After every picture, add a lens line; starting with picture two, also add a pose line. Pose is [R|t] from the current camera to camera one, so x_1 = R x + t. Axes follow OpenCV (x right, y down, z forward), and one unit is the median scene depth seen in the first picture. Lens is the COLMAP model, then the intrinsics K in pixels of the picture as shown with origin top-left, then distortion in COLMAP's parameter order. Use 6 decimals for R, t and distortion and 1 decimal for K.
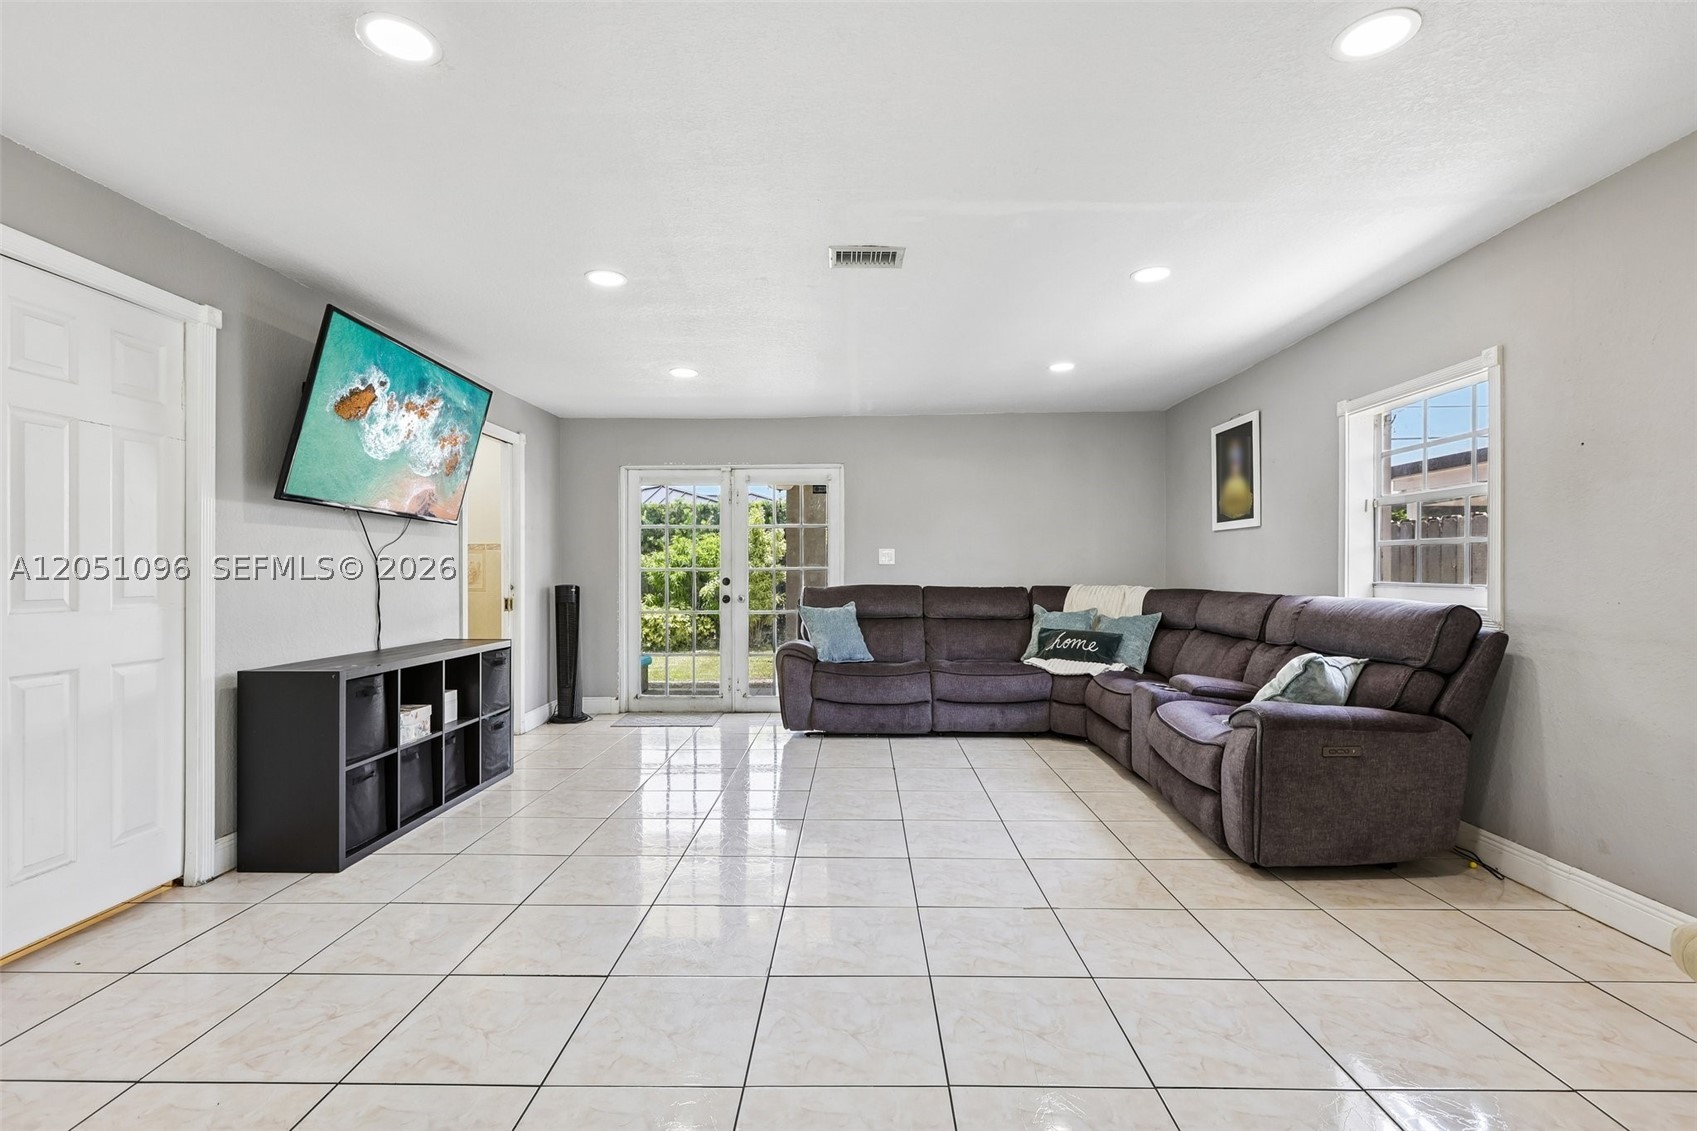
lens RADIAL K [[775.3, 0, 852.7], [0, 775.3, 573.1], [0, 0, 1]] dist [-0.001003, 0.001003]
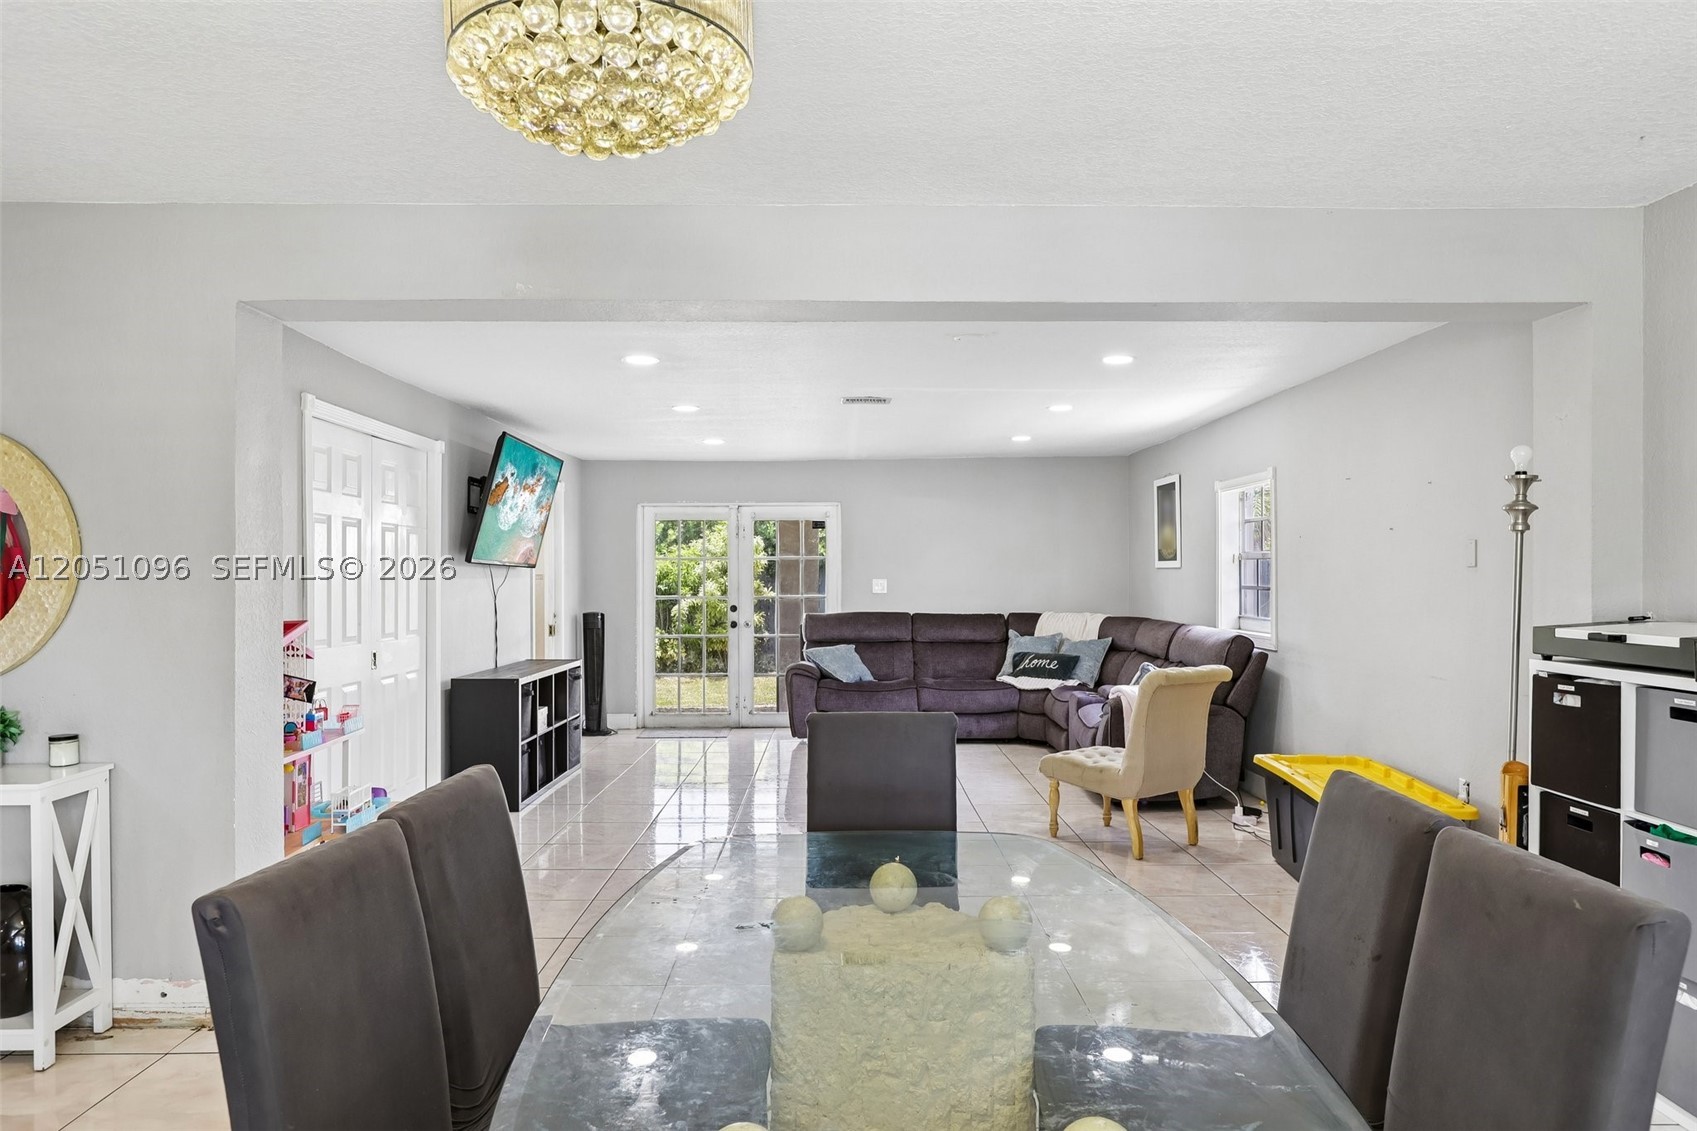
lens RADIAL K [[1070.1, 0, 875.0], [0, 1070.1, 574.4], [0, 0, 1]] dist [-0.002331, 0.003078]
pose [[0.999107, 0.001114, 0.042226, -0.032522], [-0.001018, 0.999997, -0.002308, -0.041010], [-0.042229, 0.002263, 0.999105, -0.625087]]
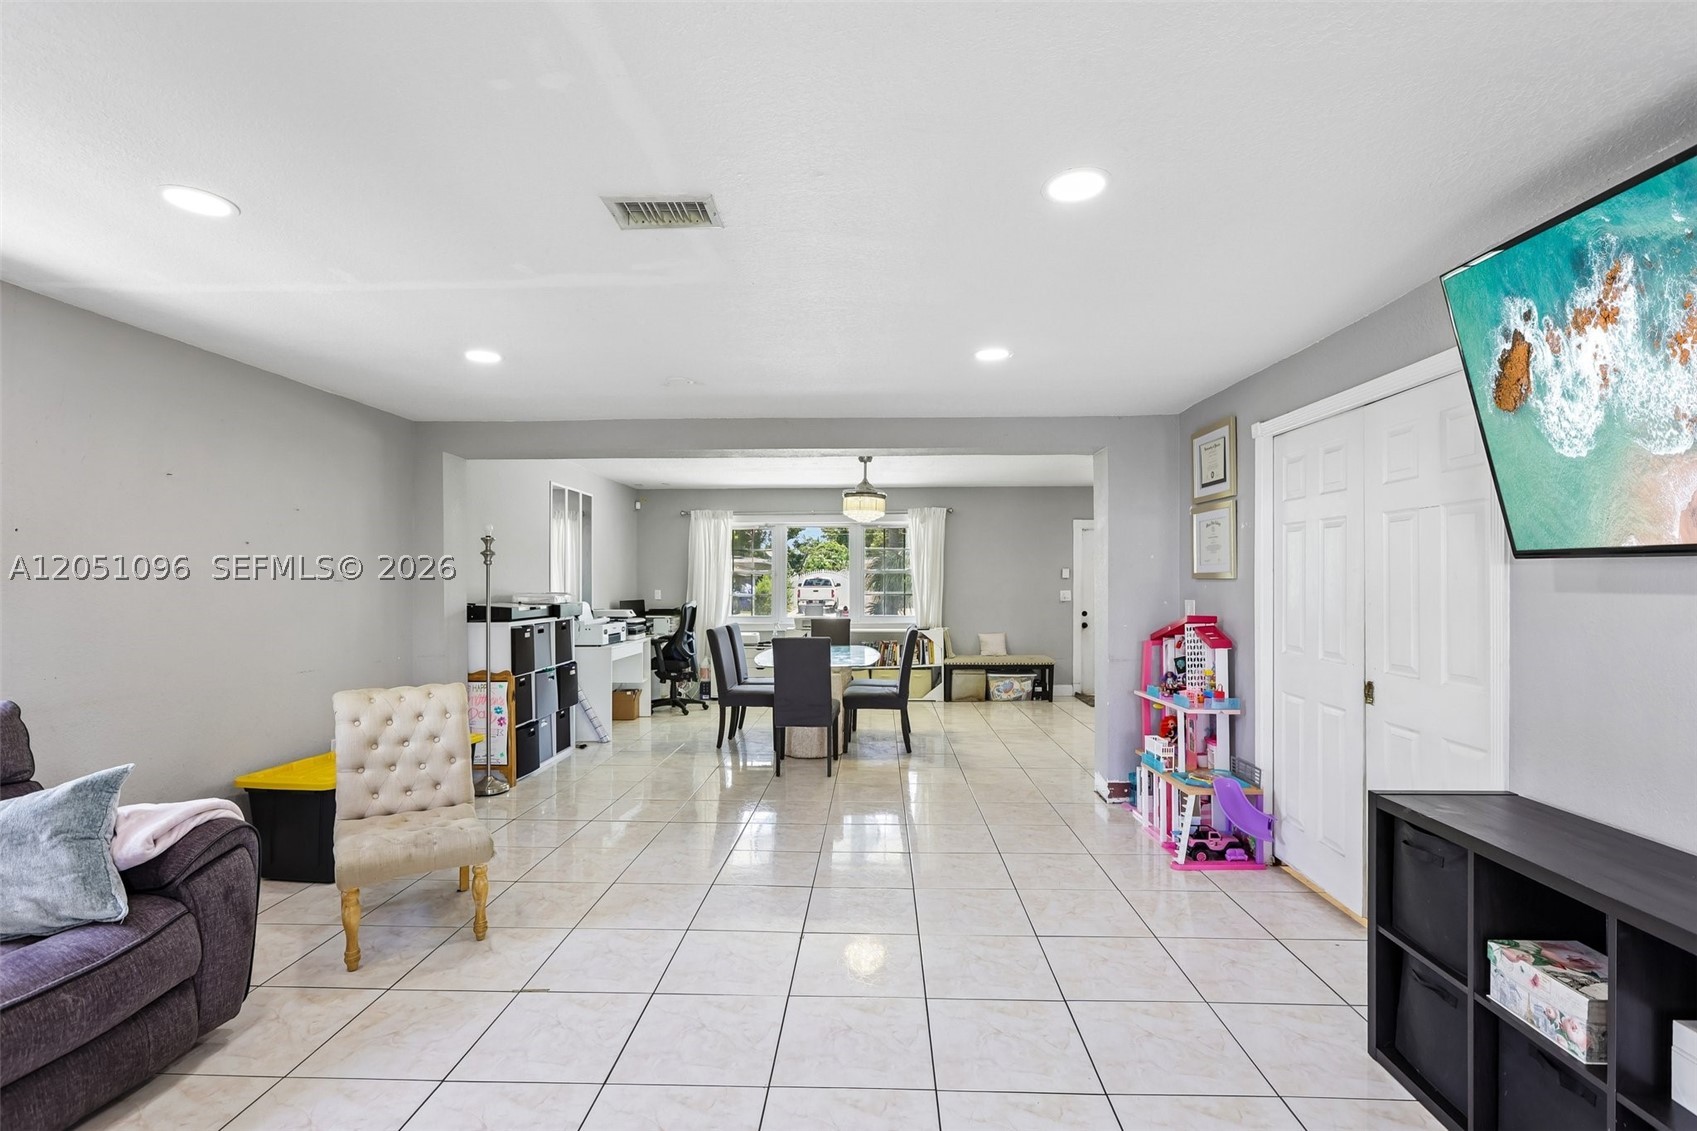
lens RADIAL K [[768.8, 0, 849.4], [0, 768.8, 584.1], [0, 0, 1]] dist [0.002149, 0.000858]
pose [[-0.999603, 0.002783, 0.028054, -0.096269], [0.002901, 0.999987, 0.004168, -0.049017], [-0.028042, 0.004248, -0.999598, 1.011056]]
